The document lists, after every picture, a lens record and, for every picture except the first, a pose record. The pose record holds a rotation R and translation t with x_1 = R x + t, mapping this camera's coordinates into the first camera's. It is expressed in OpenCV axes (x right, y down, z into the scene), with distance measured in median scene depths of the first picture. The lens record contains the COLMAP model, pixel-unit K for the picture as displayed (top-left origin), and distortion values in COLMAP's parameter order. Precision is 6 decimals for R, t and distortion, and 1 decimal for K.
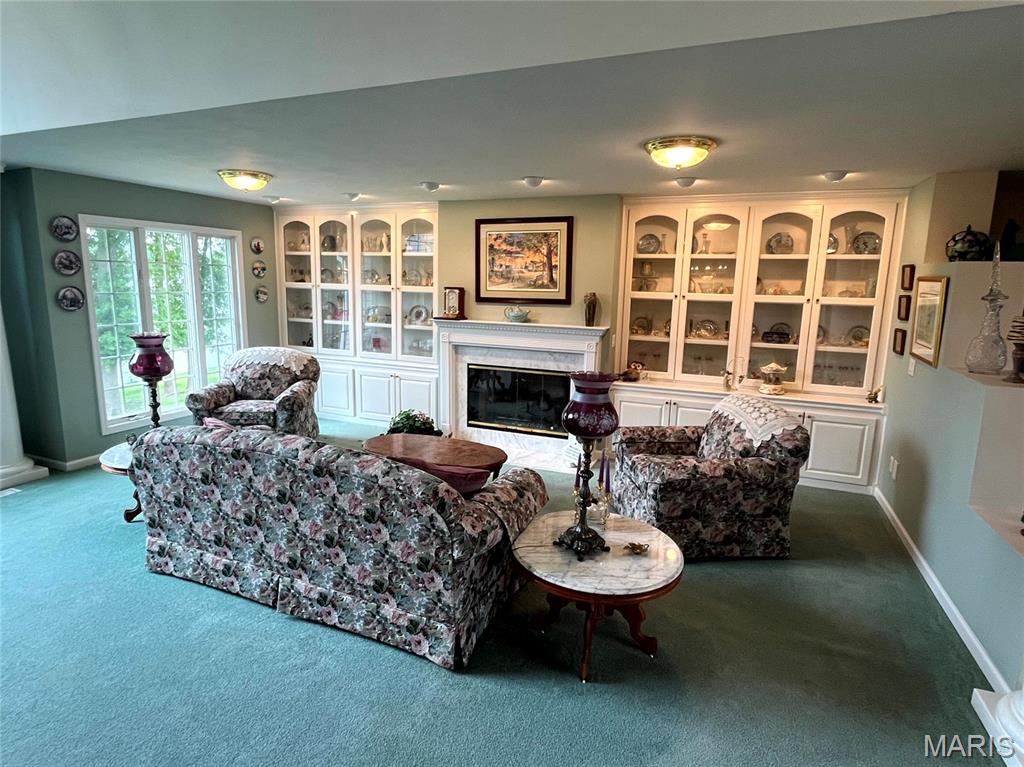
lens RADIAL K [[561.4, 0, 512.0], [0, 561.4, 383.5], [0, 0, 1]] dist [0.002062, -0.000408]
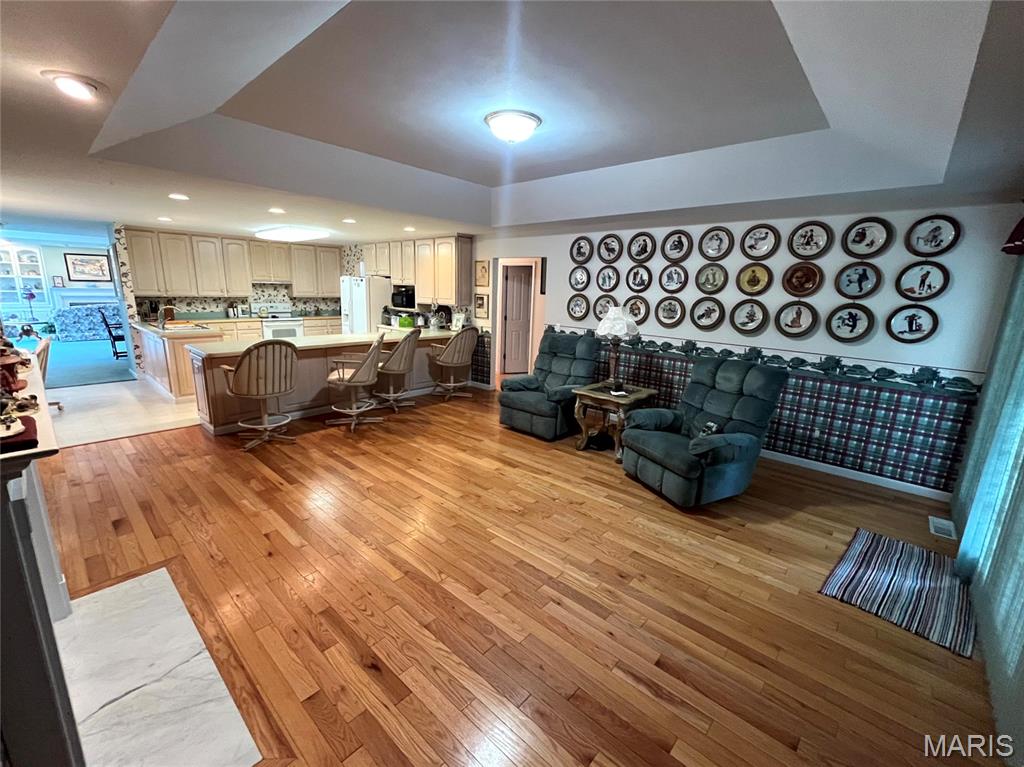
lens RADIAL K [[433.2, 0, 512.0], [0, 433.2, 383.5], [0, 0, 1]] dist [-0.001878, -0.000327]
pose [[0.342944, -0.218894, 0.913496, -1.501870], [0.152666, 0.972529, 0.175726, 0.343834], [-0.926867, 0.079195, 0.366941, -2.005017]]
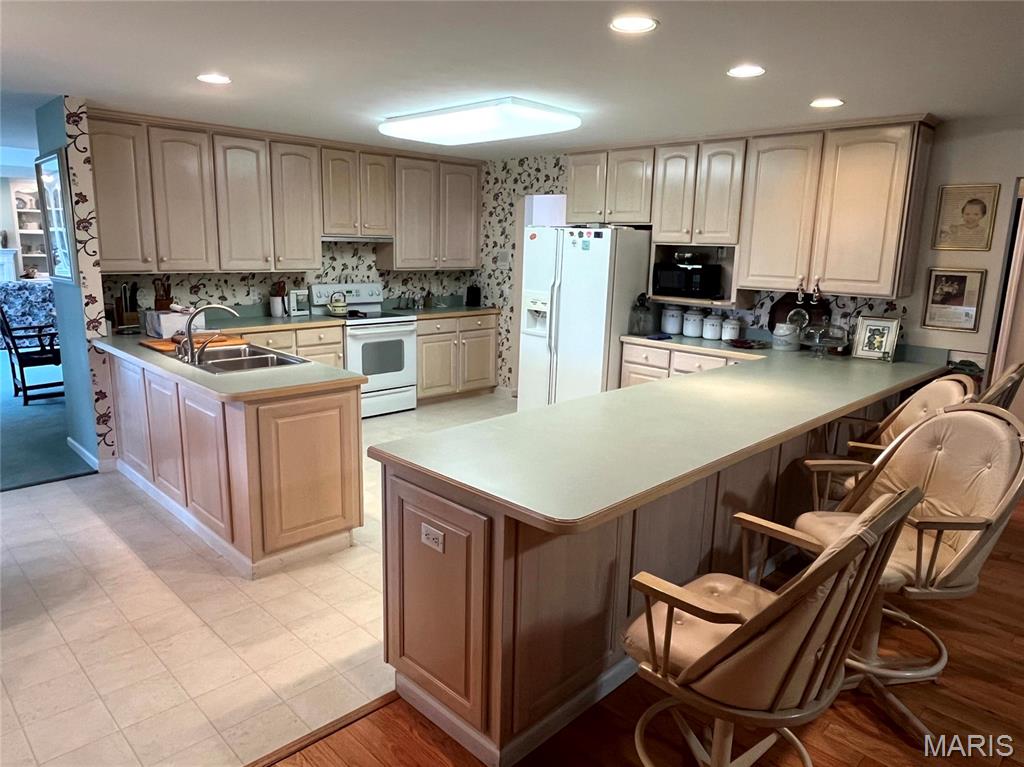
lens RADIAL K [[670.7, 0, 508.1], [0, 670.7, 375.0], [0, 0, 1]] dist [-0.000997, 0.000056]
pose [[0.383597, -0.196492, 0.902355, -1.234813], [0.153916, 0.977039, 0.147324, 0.221658], [-0.910584, 0.082374, 0.405033, -1.296726]]
